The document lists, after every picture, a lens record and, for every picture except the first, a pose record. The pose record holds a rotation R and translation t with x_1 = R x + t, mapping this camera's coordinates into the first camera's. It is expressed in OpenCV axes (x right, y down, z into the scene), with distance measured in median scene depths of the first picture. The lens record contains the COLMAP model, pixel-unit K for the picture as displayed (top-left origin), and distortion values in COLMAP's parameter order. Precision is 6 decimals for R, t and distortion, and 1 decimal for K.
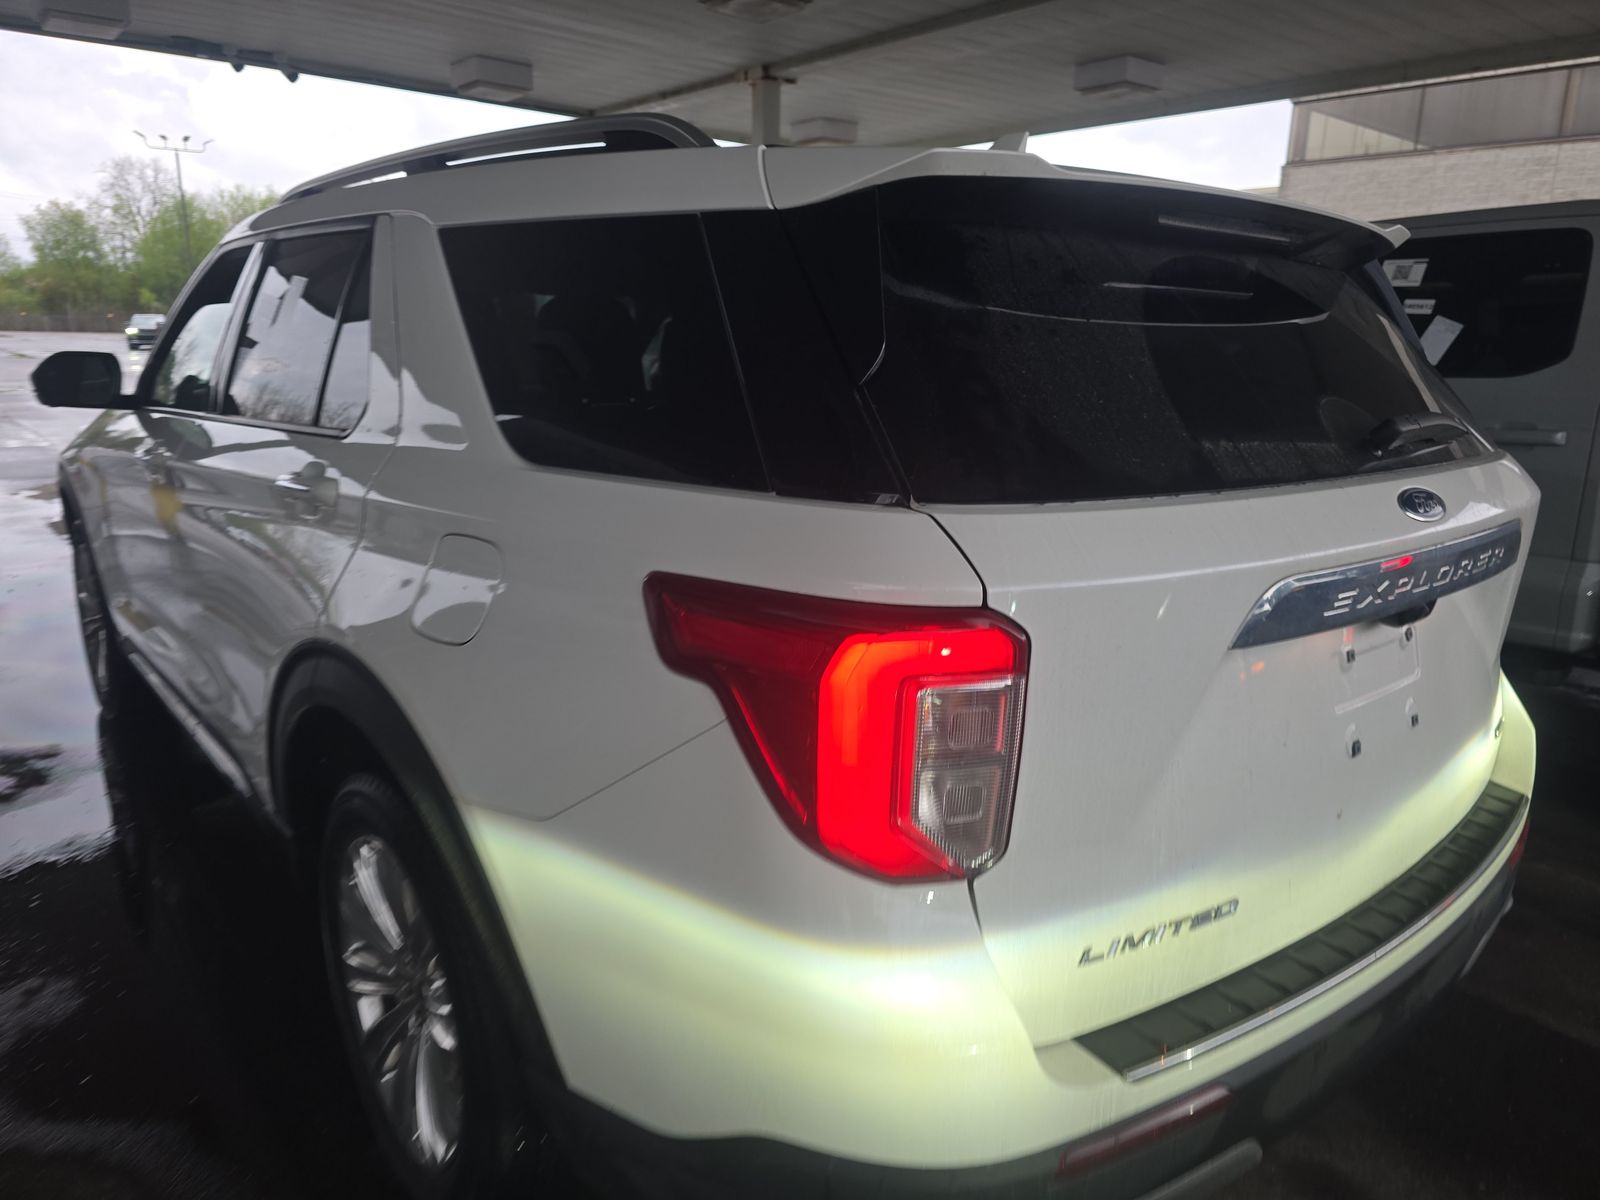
lens RADIAL K [[1197.5, 0, 800.0], [0, 1197.5, 600.0], [0, 0, 1]] dist [0.044283, -0.007662]
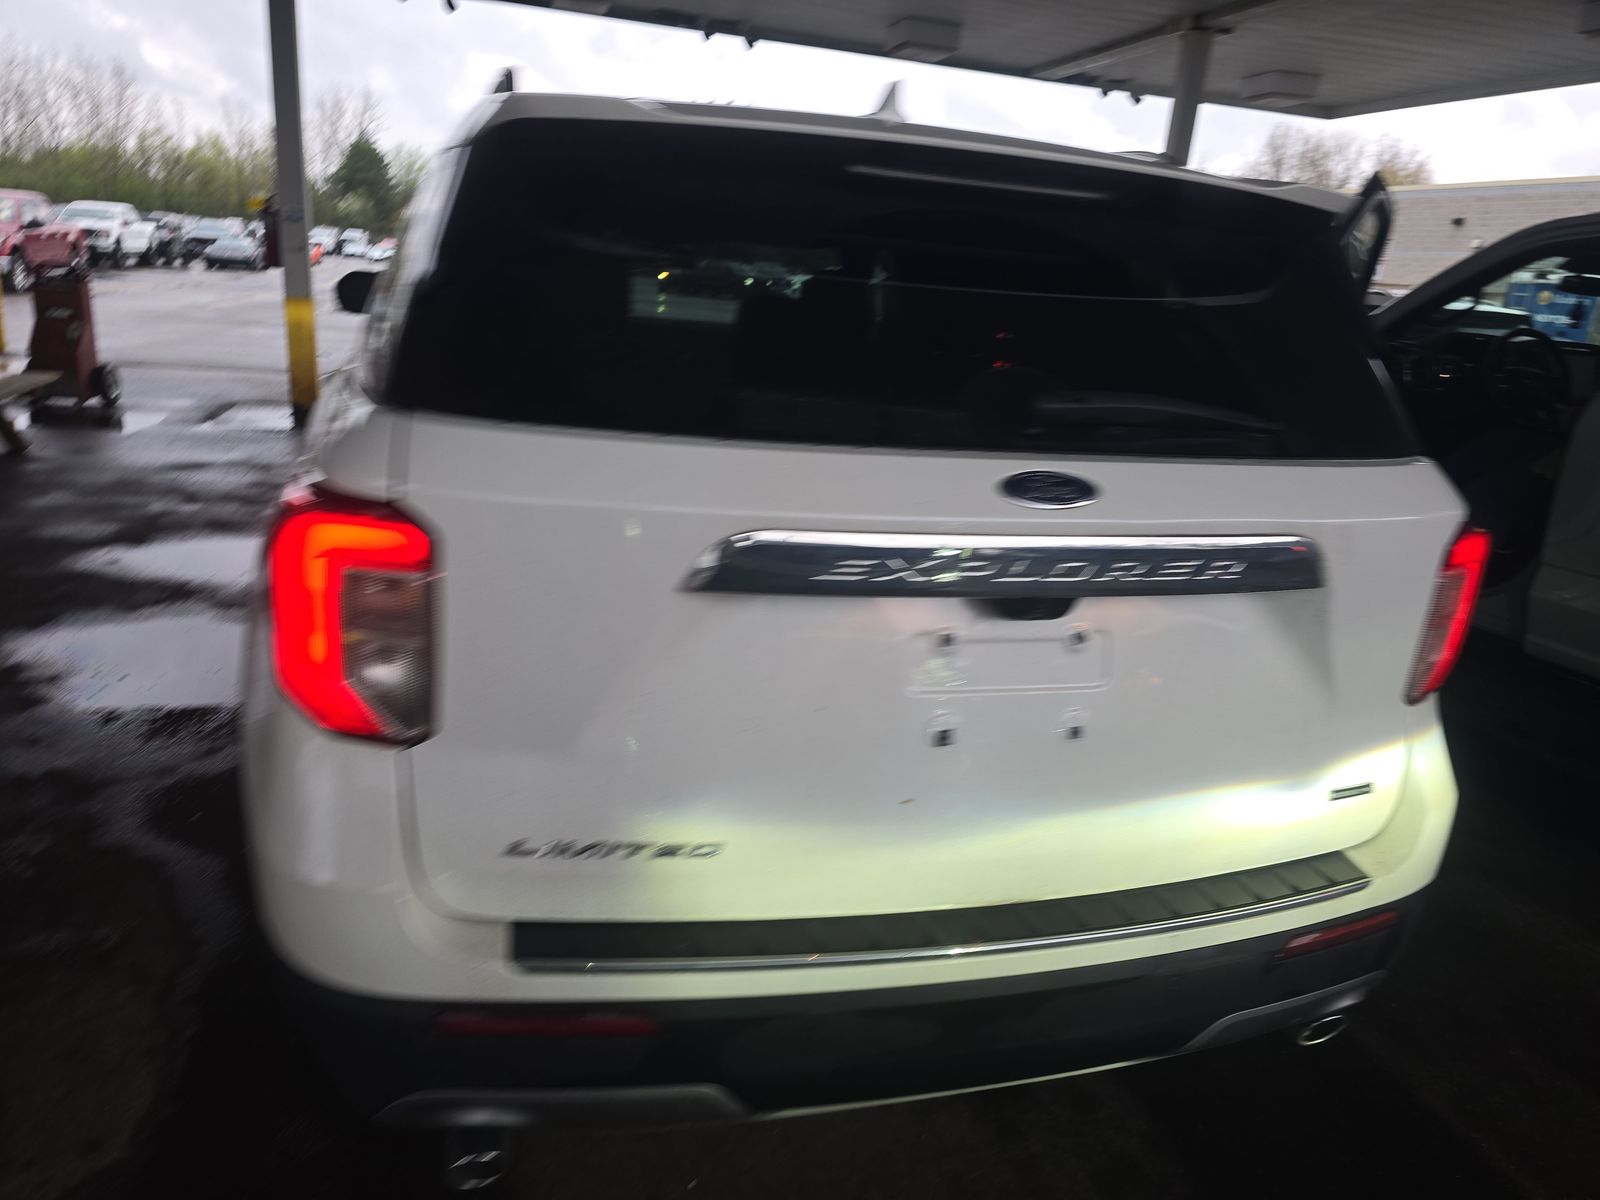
lens RADIAL K [[1197.5, 0, 800.0], [0, 1197.5, 600.0], [0, 0, 1]] dist [0.044283, -0.007662]
pose [[0.903319, 0.165057, -0.395943, 0.141417], [-0.154170, 0.986257, 0.059412, -0.004479], [0.400308, 0.007374, 0.916351, 0.018488]]
